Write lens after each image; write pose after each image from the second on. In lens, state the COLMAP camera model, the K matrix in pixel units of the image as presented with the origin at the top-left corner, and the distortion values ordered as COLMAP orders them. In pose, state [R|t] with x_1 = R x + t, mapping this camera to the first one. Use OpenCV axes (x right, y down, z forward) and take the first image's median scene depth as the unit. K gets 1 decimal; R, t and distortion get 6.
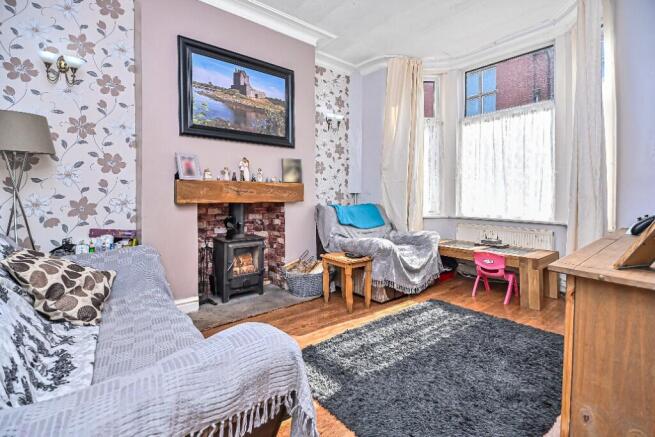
lens RADIAL K [[300.5, 0, 325.5], [0, 300.5, 200.1], [0, 0, 1]] dist [0.012848, -0.000266]
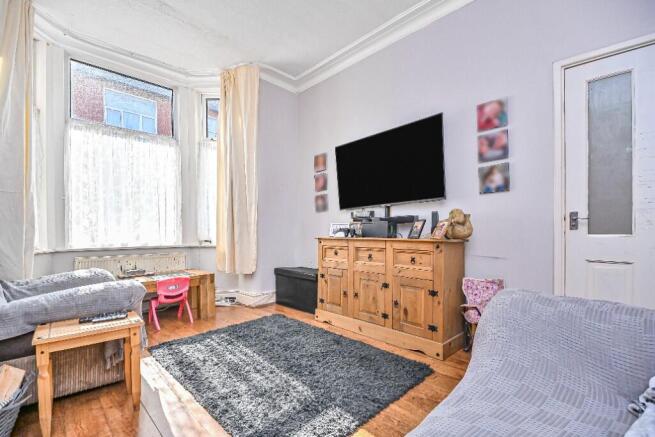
lens RADIAL K [[299.8, 0, 327.5], [0, 299.8, 228.0], [0, 0, 1]] dist [0.012988, -0.000052]
pose [[-0.073625, 0.005646, 0.997270, -0.507320], [0.022564, 0.999737, -0.003994, 0.028279], [-0.997031, 0.022208, -0.073733, 0.613660]]
